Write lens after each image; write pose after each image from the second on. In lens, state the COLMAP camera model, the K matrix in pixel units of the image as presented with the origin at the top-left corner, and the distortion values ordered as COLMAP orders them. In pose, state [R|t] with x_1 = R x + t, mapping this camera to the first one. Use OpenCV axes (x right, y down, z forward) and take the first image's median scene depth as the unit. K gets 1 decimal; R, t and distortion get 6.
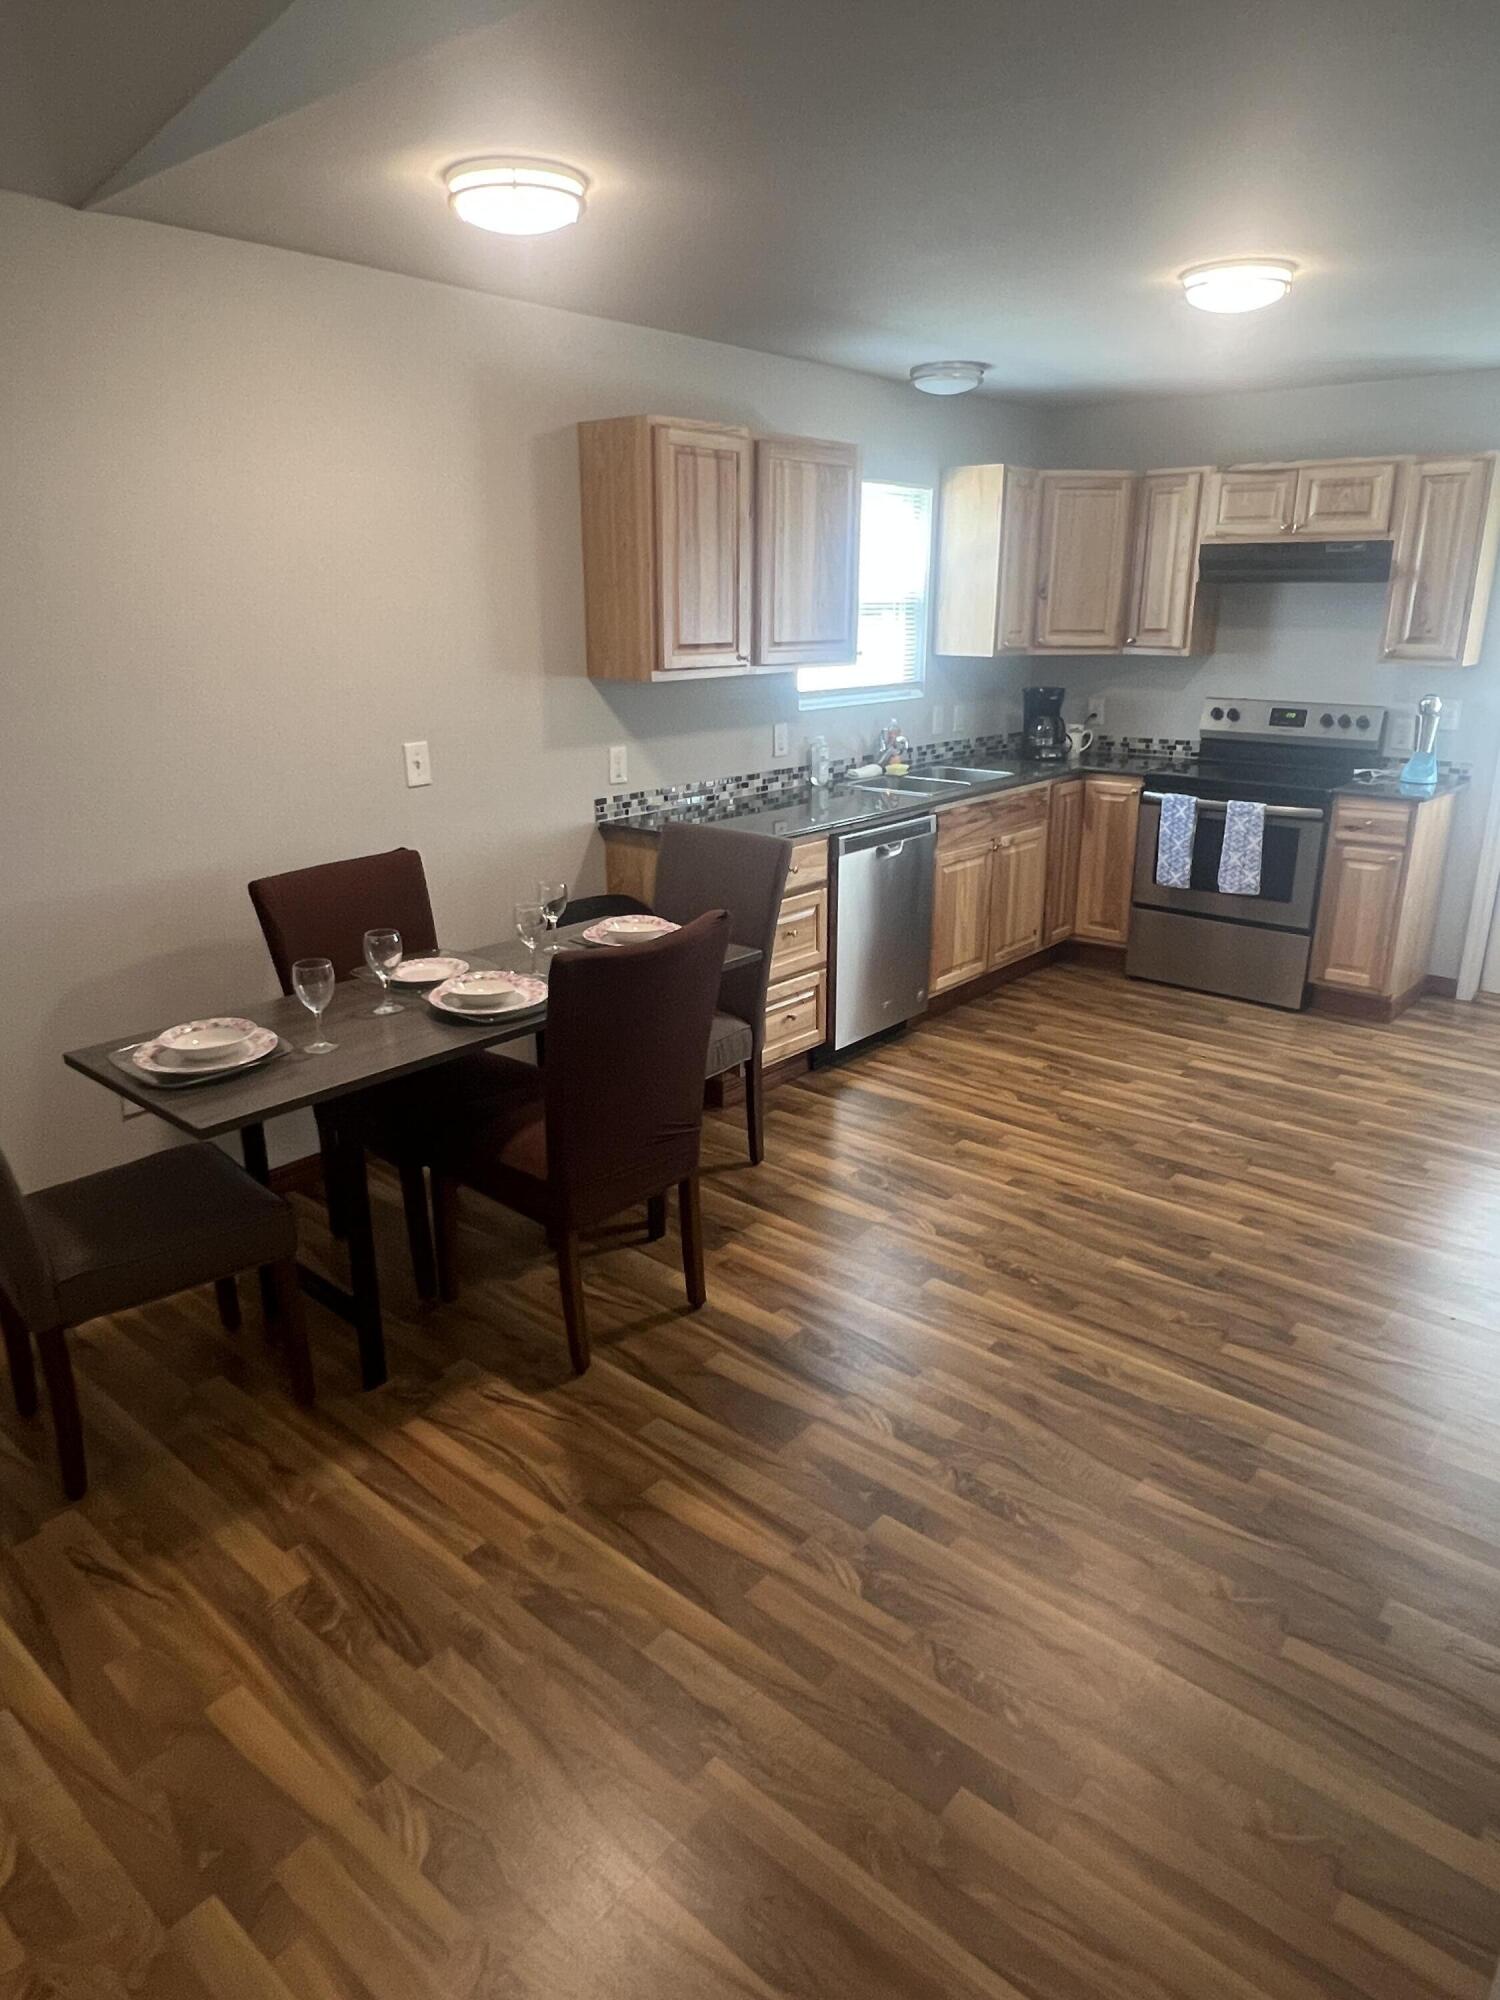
lens RADIAL K [[1242.7, 0, 759.2], [0, 1242.7, 996.9], [0, 0, 1]] dist [0.001962, -0.003293]
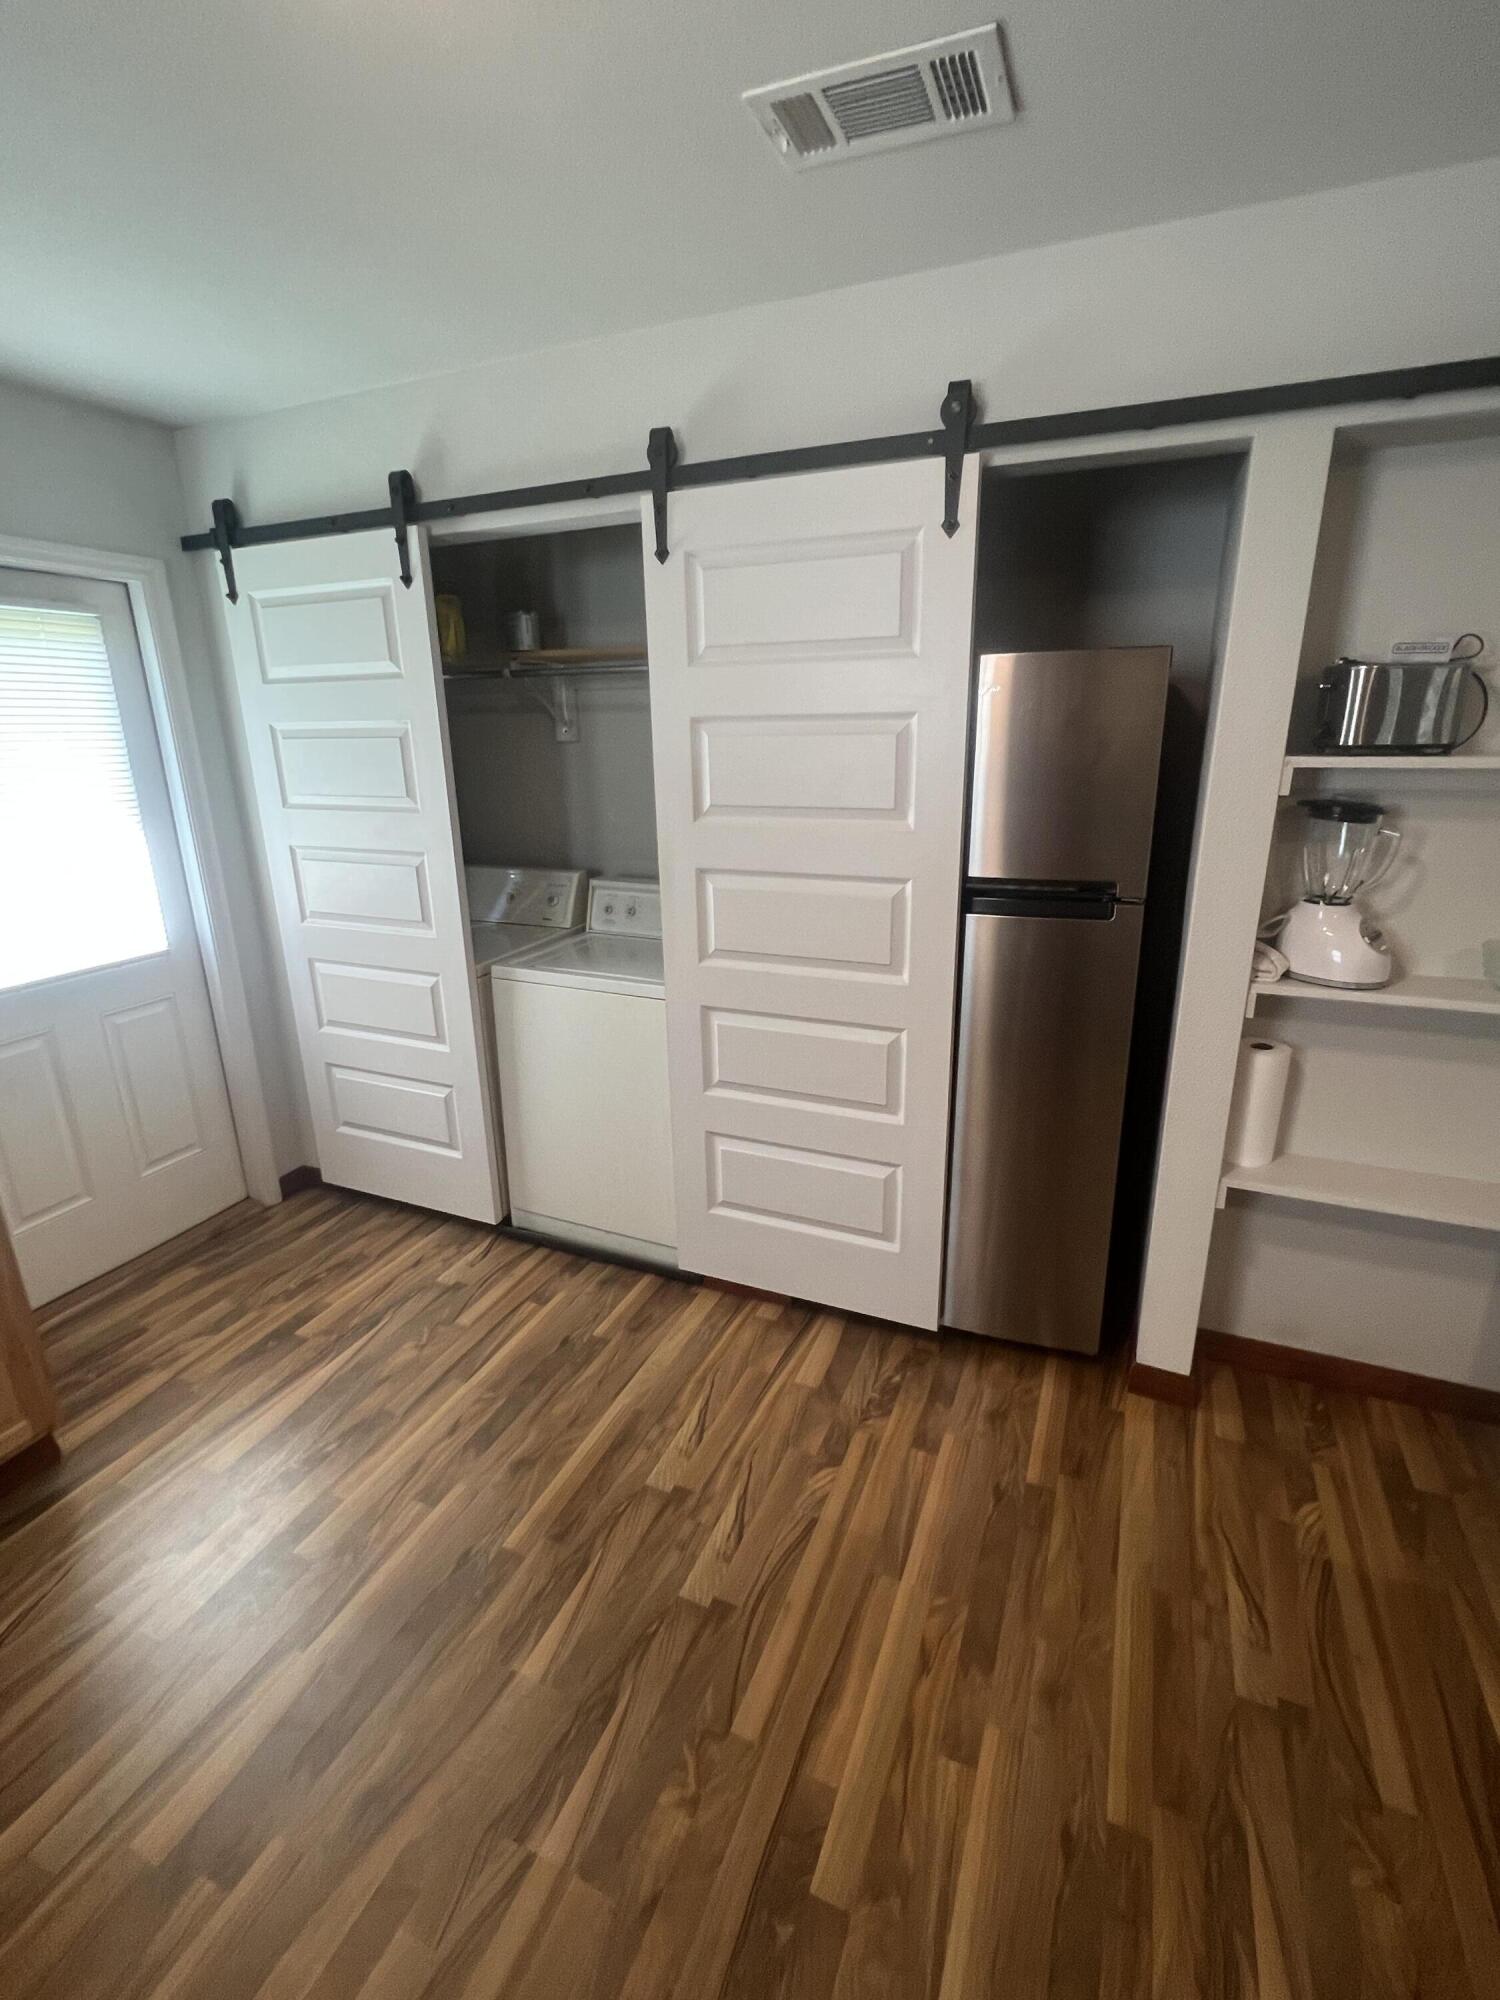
lens RADIAL K [[905.6, 0, 753.3], [0, 905.6, 995.9], [0, 0, 1]] dist [-0.000103, -0.000382]
pose [[-0.300253, -0.273267, 0.913878, 0.086244], [0.305501, 0.880066, 0.363528, -0.221253], [-0.903614, 0.388341, -0.180759, 0.702228]]
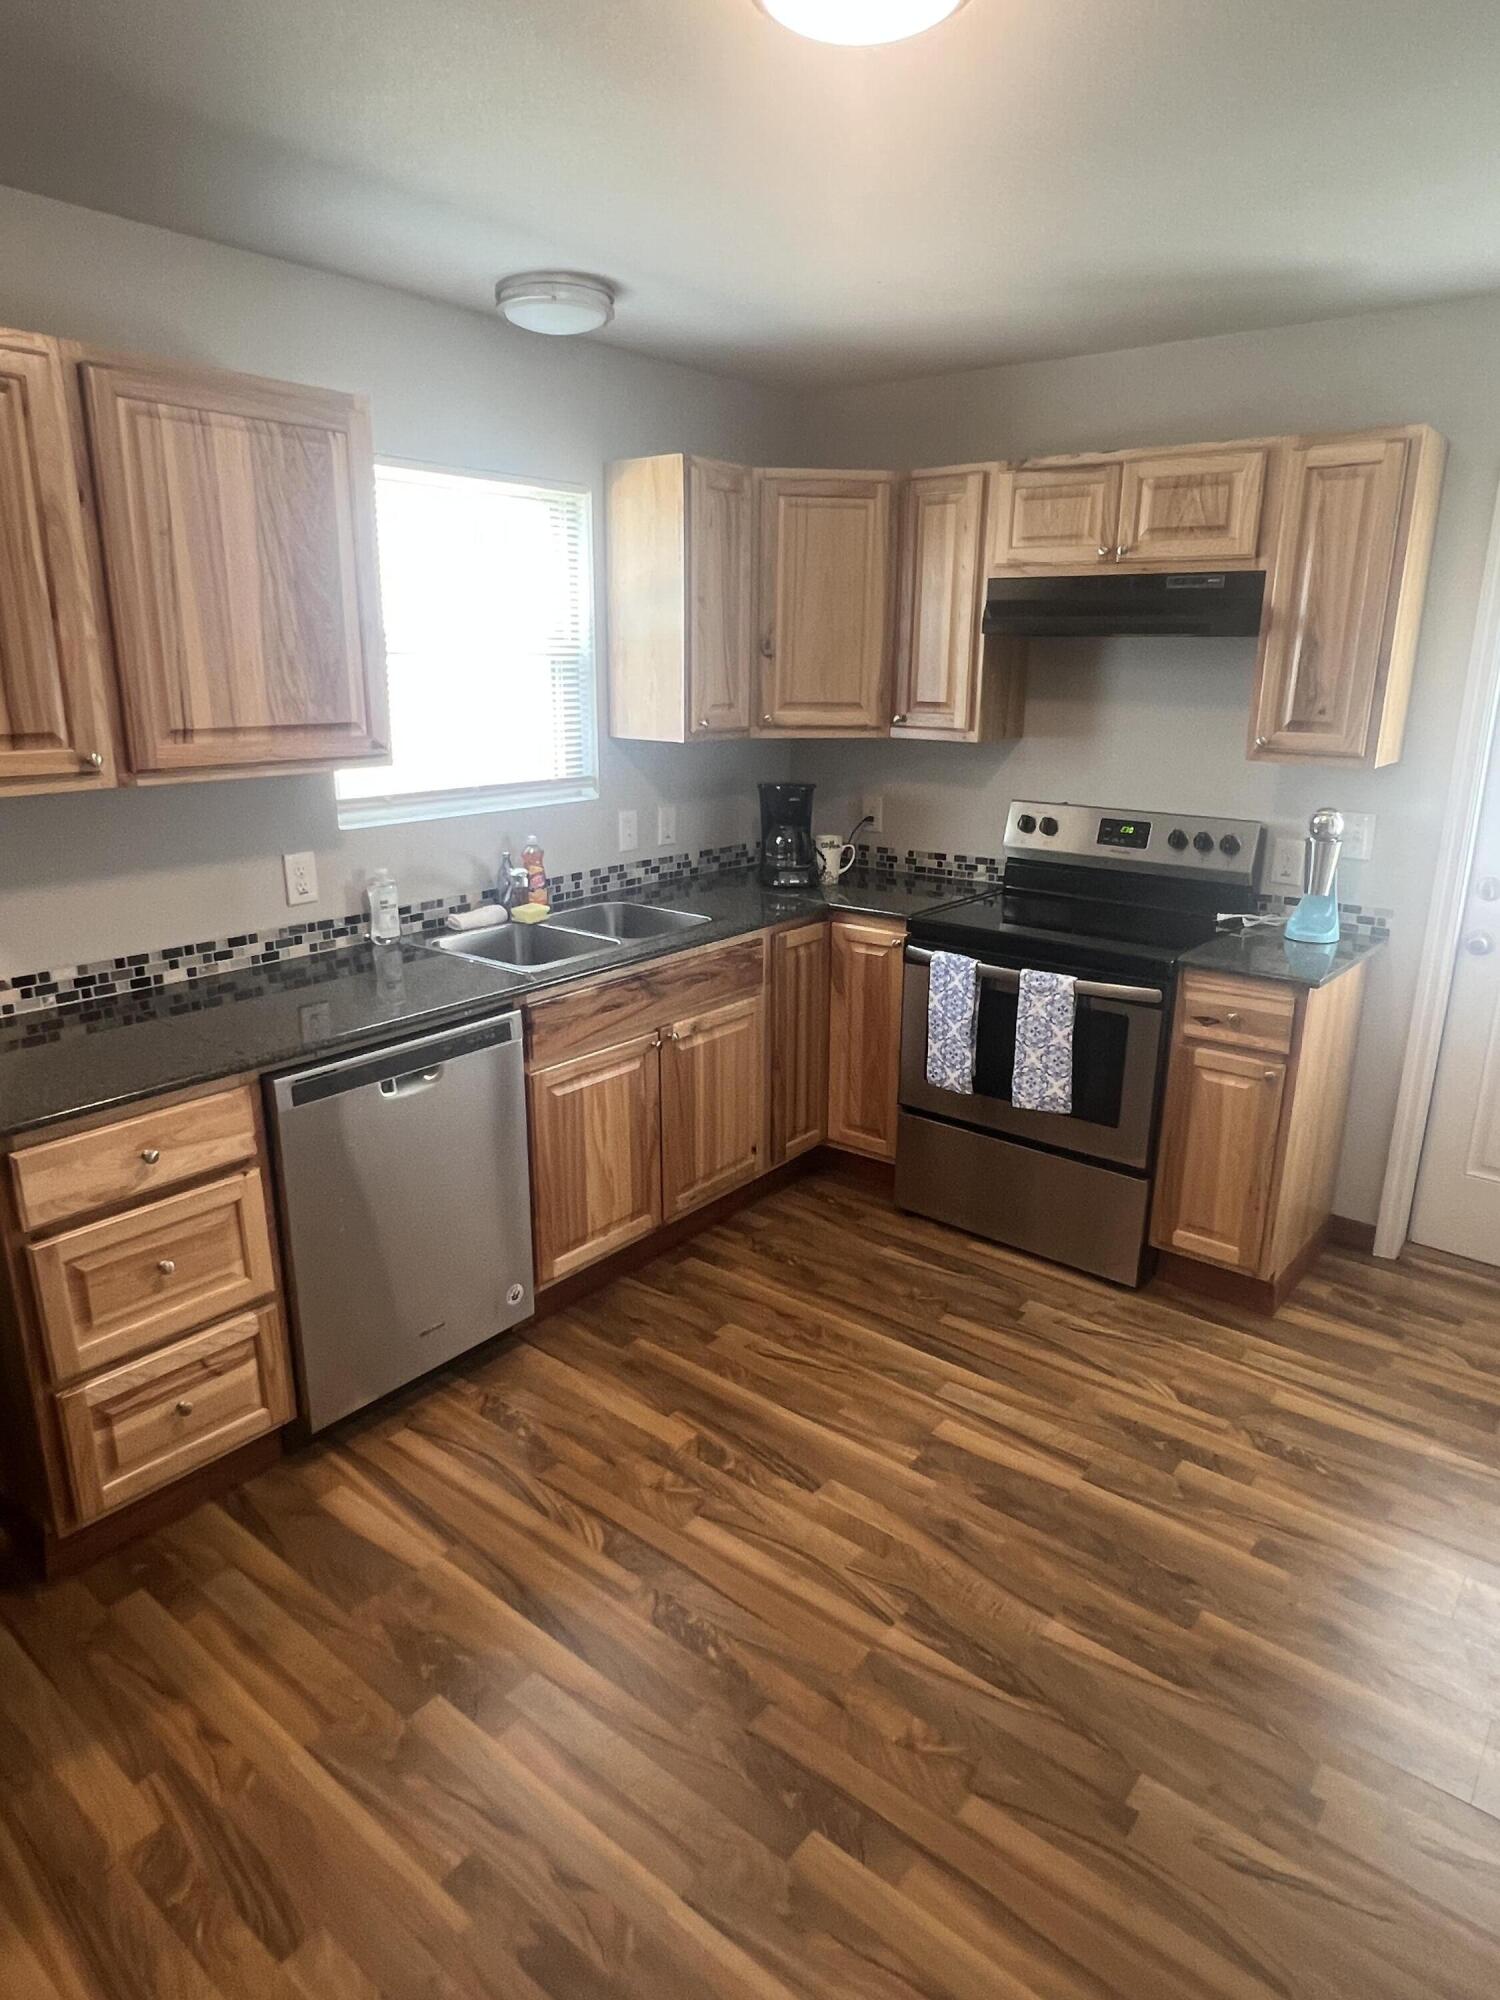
lens RADIAL K [[1185.2, 0, 752.2], [0, 1185.2, 998.9], [0, 0, 1]] dist [0.000590, -0.000872]
pose [[0.999606, -0.000612, 0.028052, 0.221601], [0.001360, 0.999644, -0.026663, -0.127042], [-0.028025, 0.026691, 0.999251, 0.390748]]
